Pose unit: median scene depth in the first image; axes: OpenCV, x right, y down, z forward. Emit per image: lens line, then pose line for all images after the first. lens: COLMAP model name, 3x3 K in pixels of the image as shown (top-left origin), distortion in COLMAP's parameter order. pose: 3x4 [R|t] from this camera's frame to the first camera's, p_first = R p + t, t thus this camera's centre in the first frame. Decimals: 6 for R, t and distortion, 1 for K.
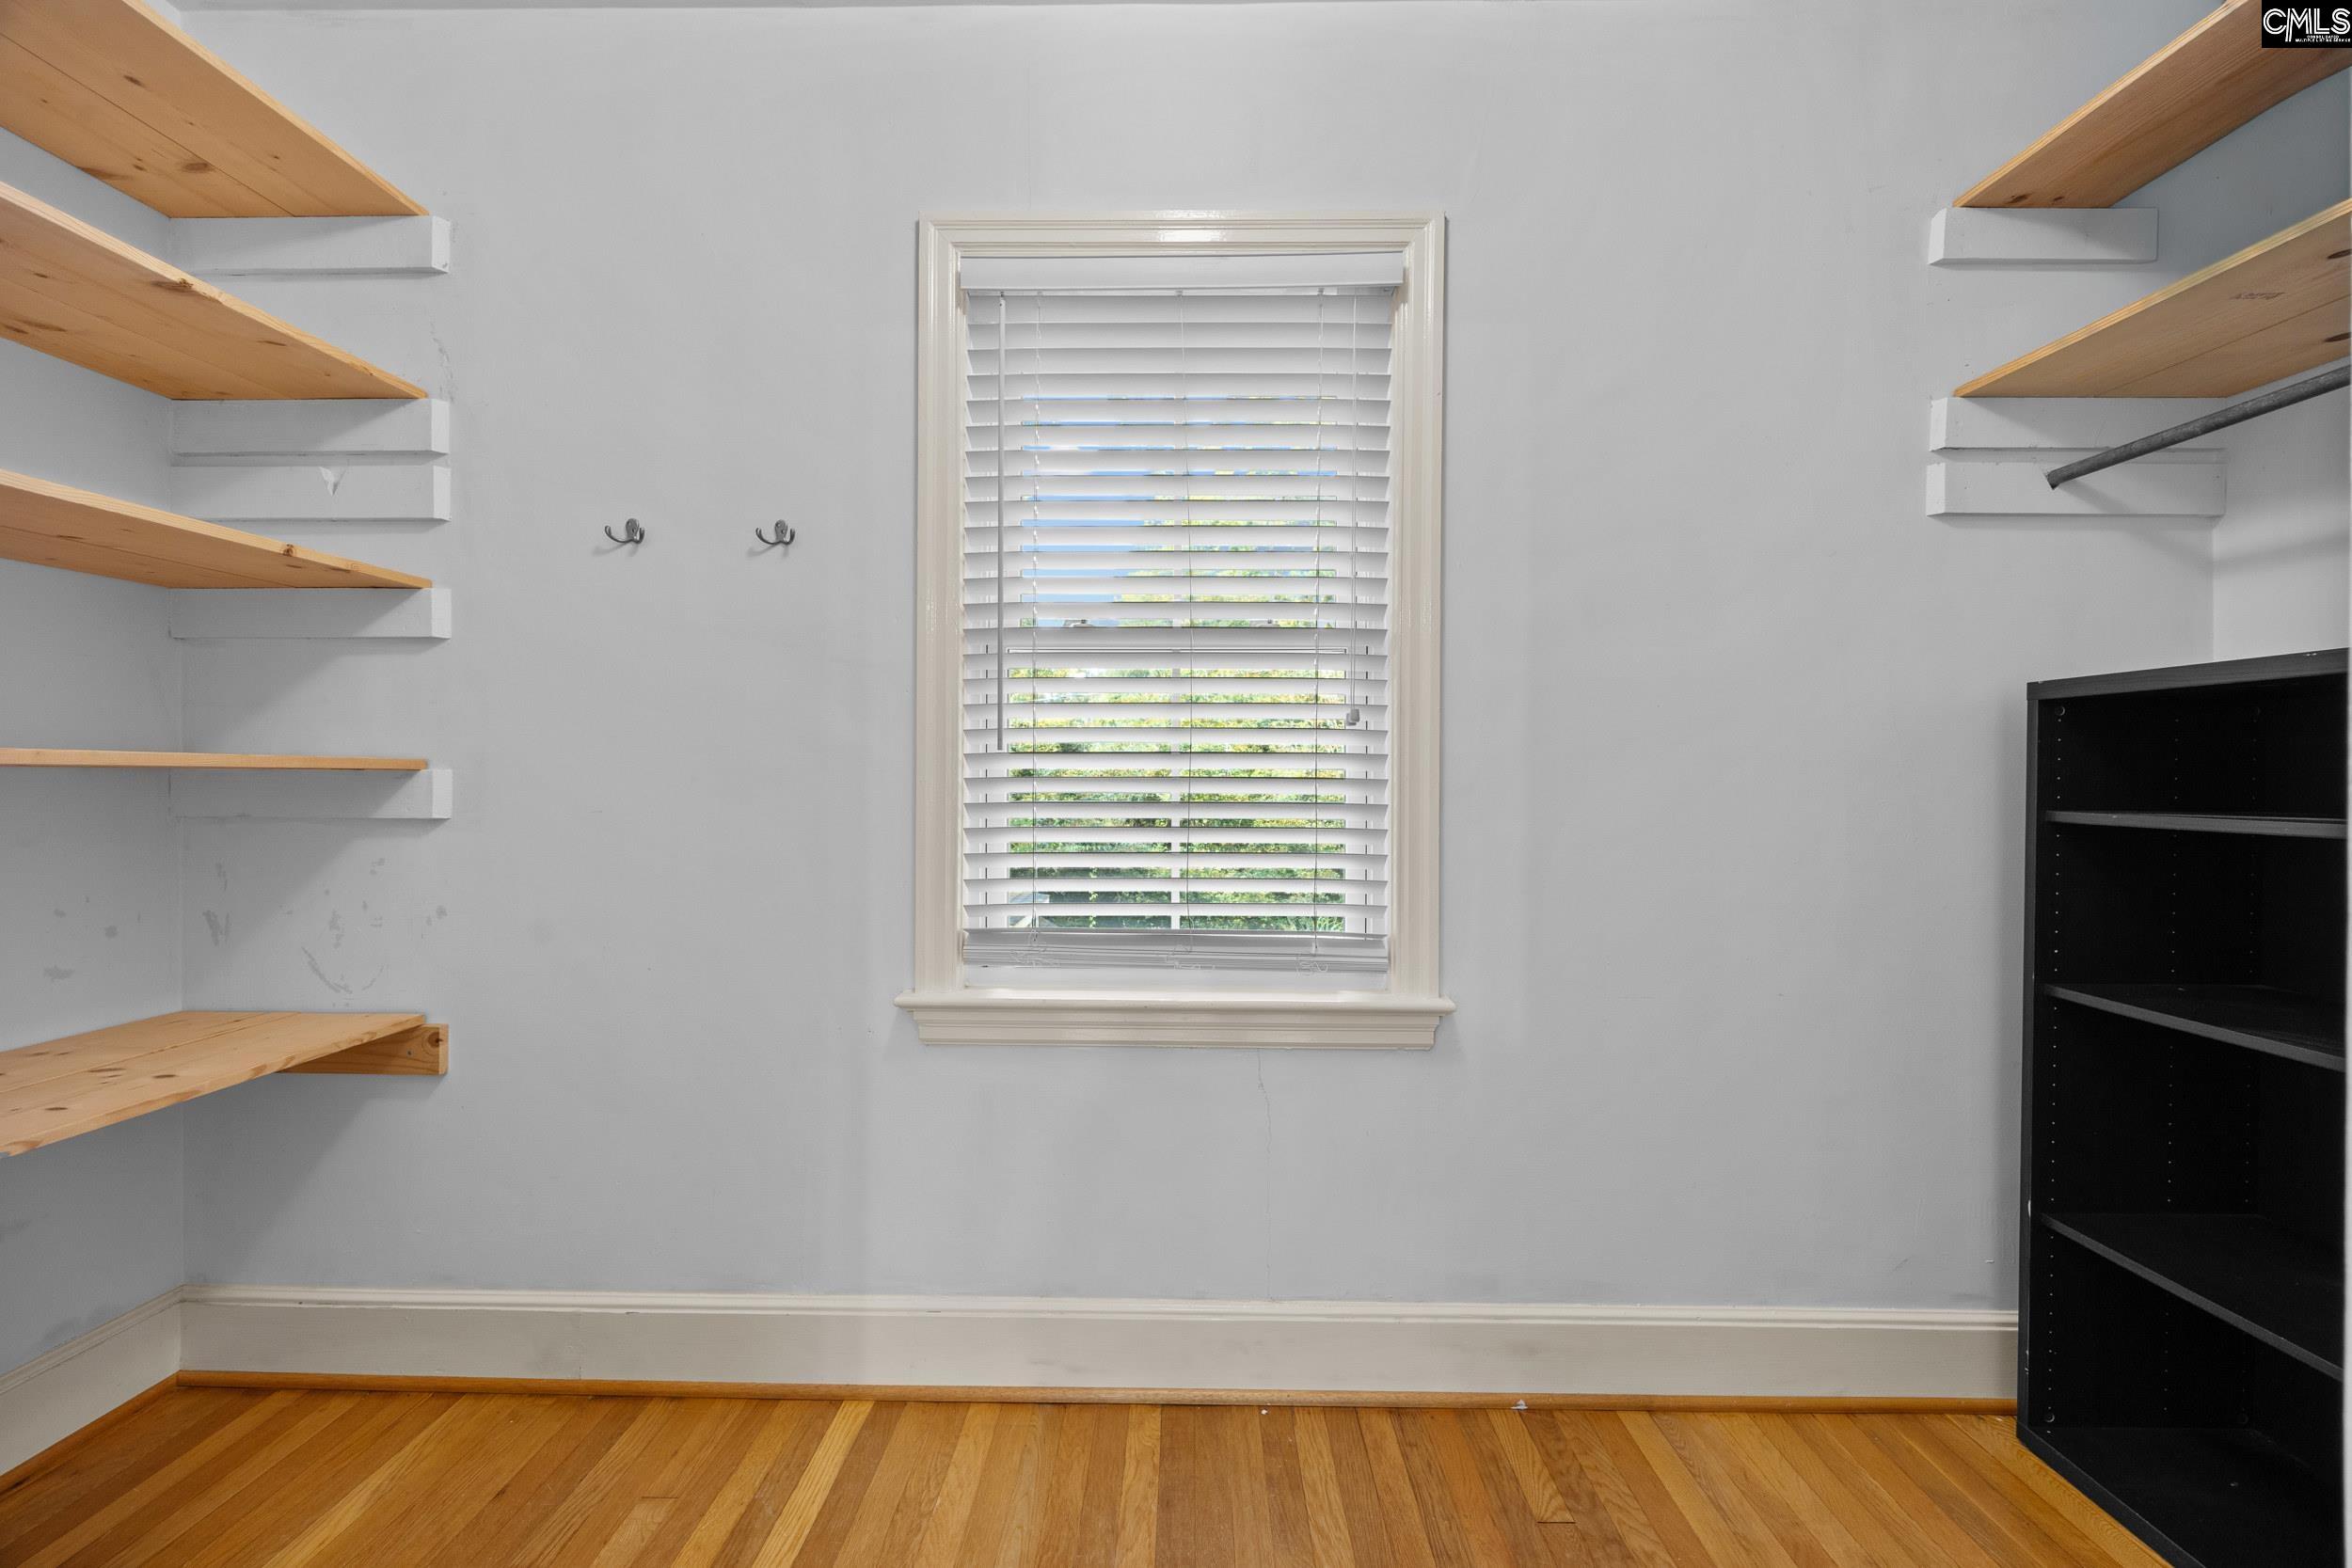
lens RADIAL K [[910.6, 0, 1177.1], [0, 910.6, 783.0], [0, 0, 1]] dist [0.000939, 0.000185]
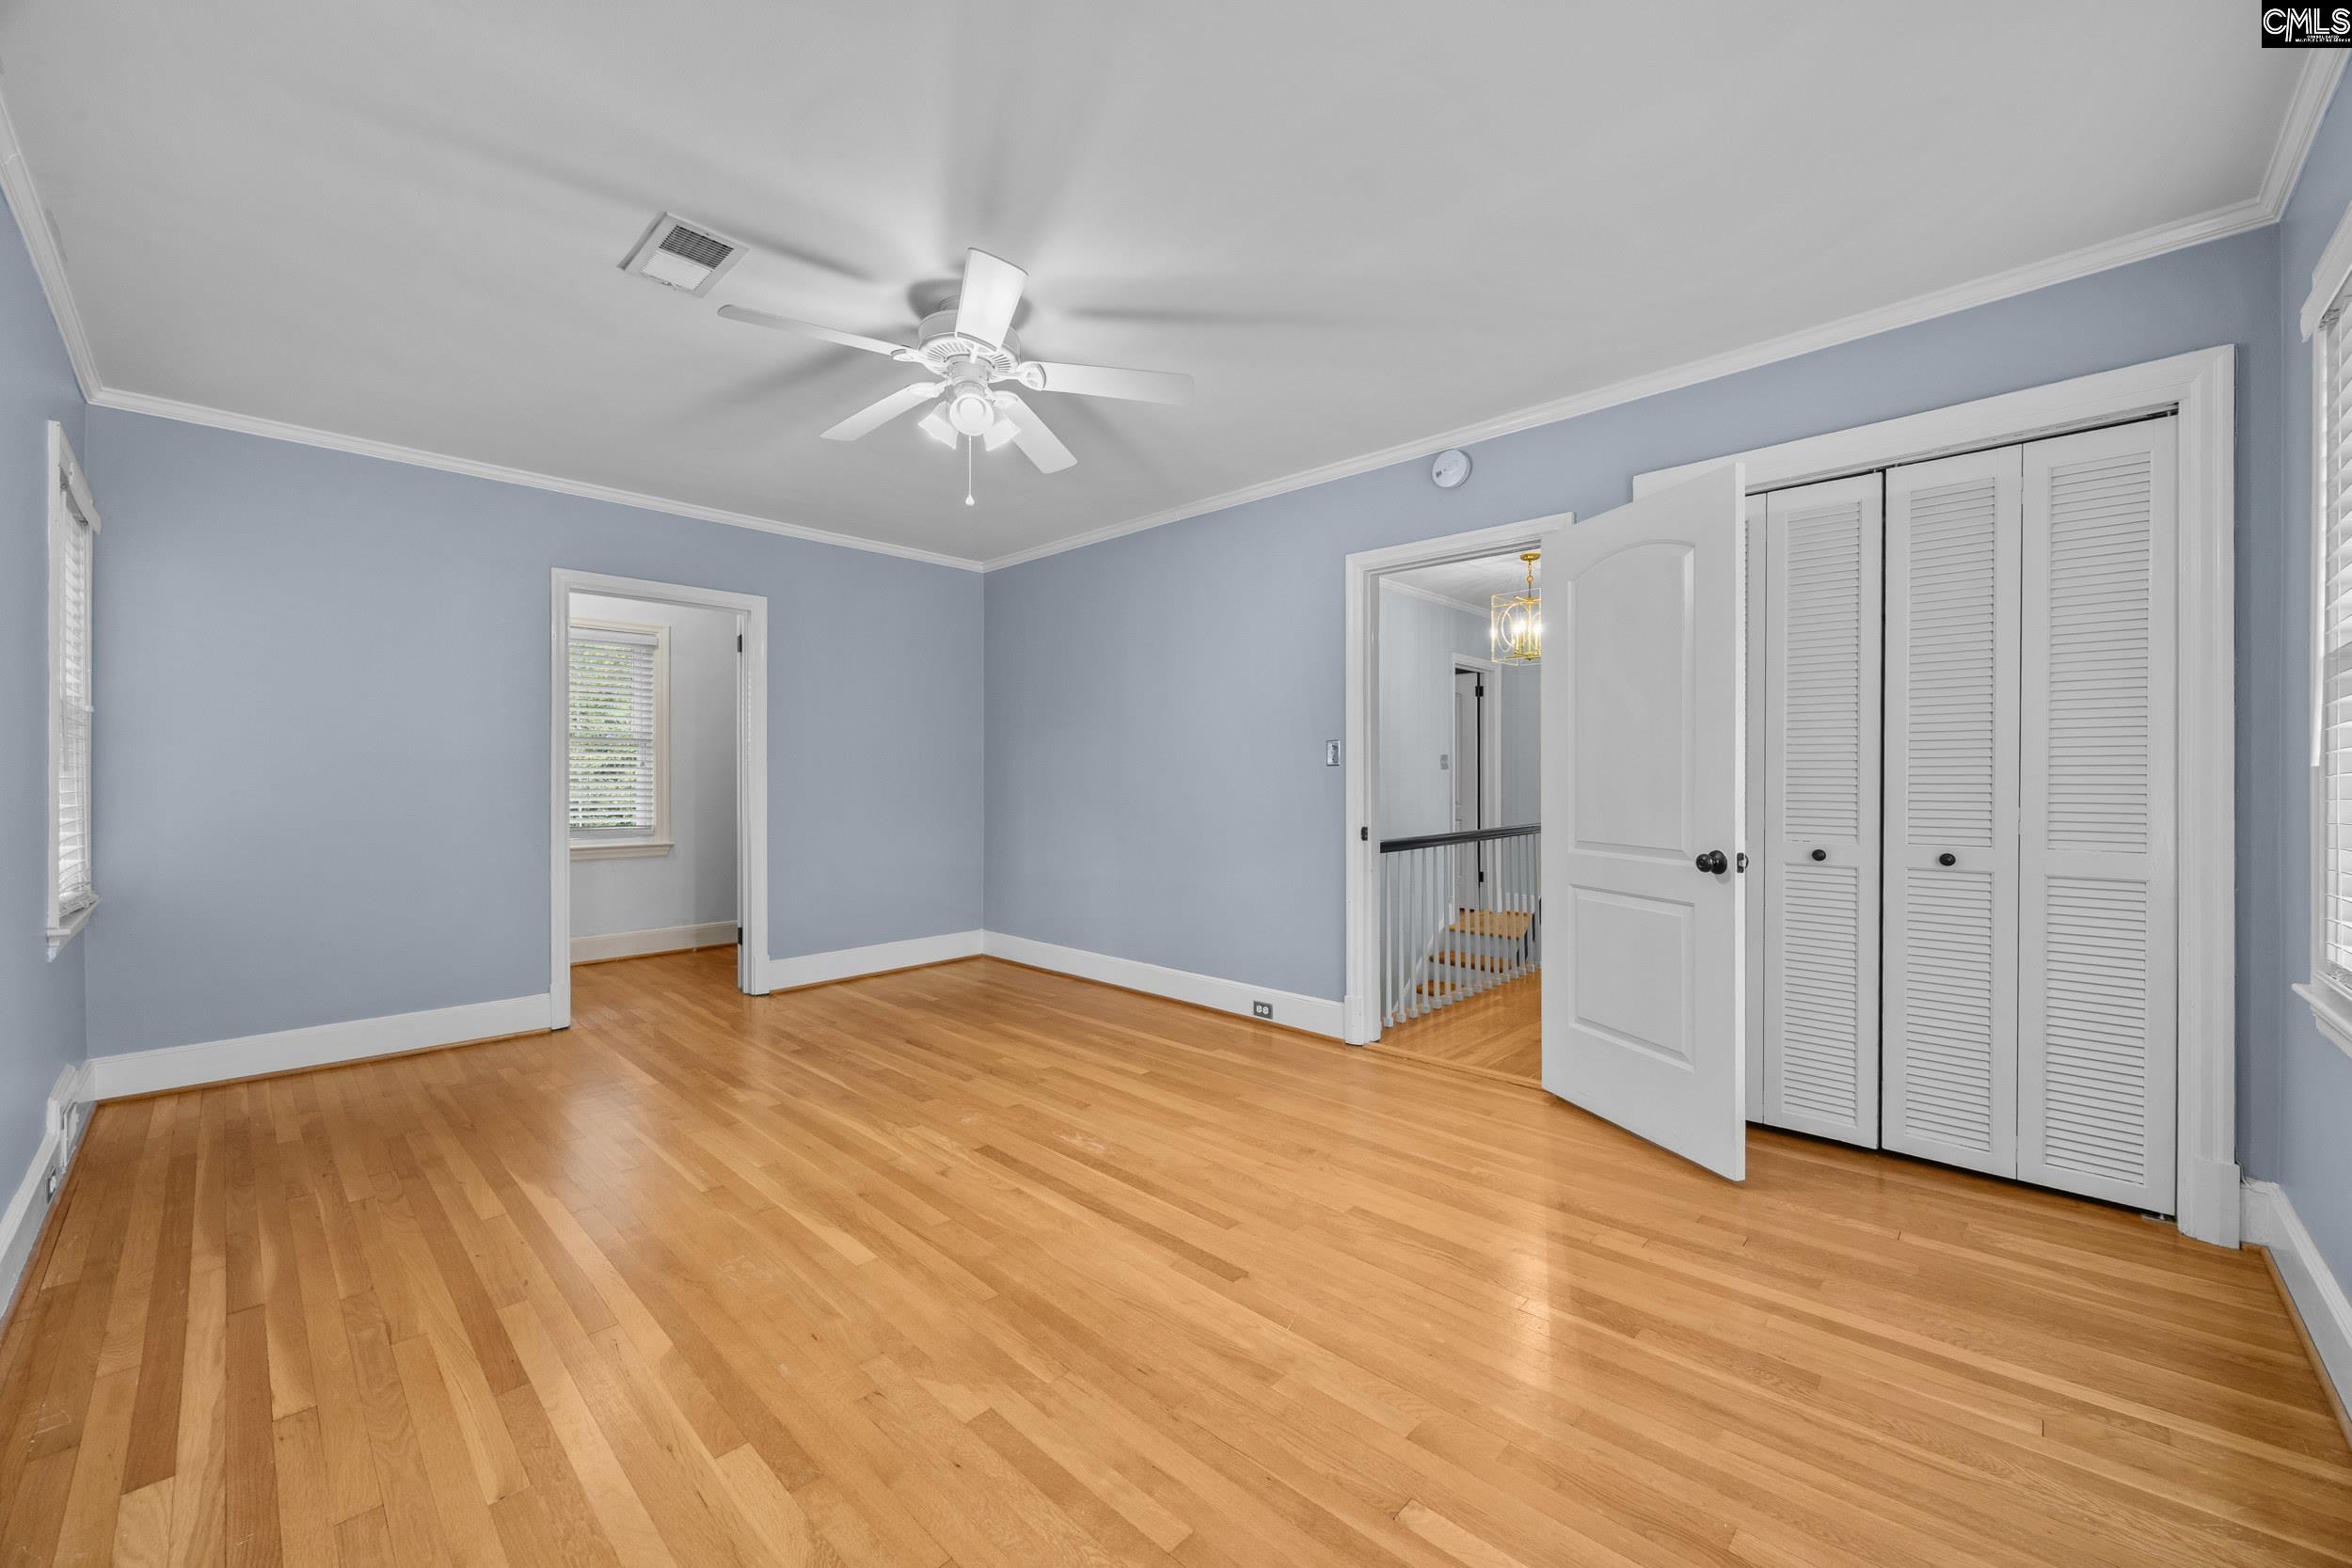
lens RADIAL K [[910.6, 0, 1179.0], [0, 910.6, 783.6], [0, 0, 1]] dist [0.000939, 0.000185]
pose [[0.680322, -0.007396, 0.732876, -0.986883], [0.007645, 0.999966, 0.002995, 0.011055], [-0.732873, 0.003565, 0.680356, -2.952363]]
